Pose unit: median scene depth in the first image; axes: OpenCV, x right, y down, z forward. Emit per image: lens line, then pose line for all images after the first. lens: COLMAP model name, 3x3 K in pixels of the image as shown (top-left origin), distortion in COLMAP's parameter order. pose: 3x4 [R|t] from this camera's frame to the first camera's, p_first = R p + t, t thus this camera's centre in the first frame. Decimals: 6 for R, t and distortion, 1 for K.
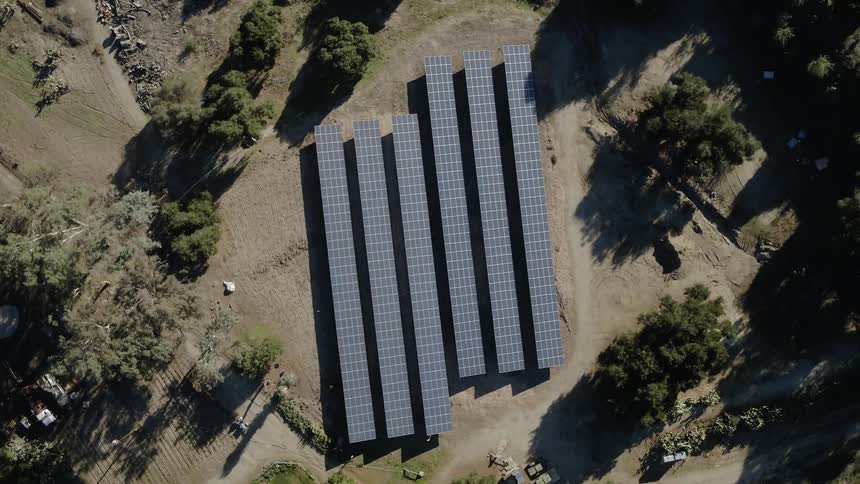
lens RADIAL K [[765.2, 0, 433.5], [0, 765.2, 239.1], [0, 0, 1]] dist [0.028063, -0.009522]
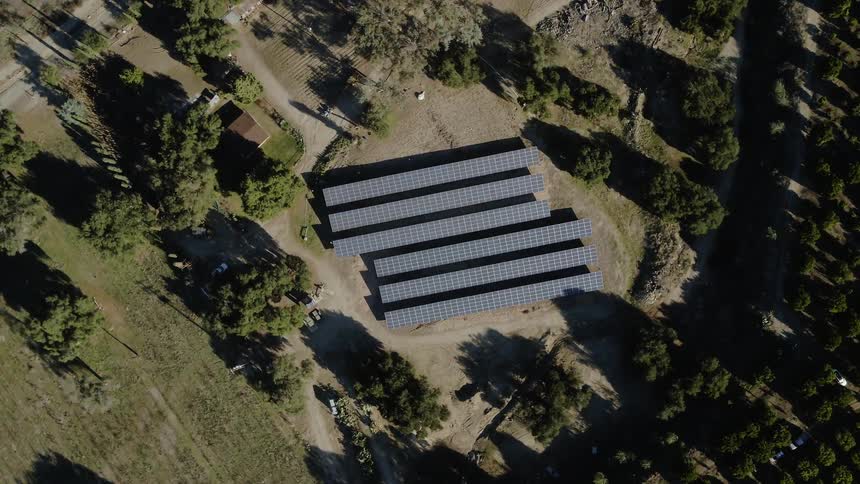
lens RADIAL K [[765.2, 0, 431.9], [0, 765.2, 239.1], [0, 0, 1]] dist [0.028063, -0.009522]
pose [[0.082982, 0.995694, 0.041322, -0.057071], [-0.995888, 0.081344, 0.039874, 0.006585], [0.036341, -0.044461, 0.998350, -0.464823]]
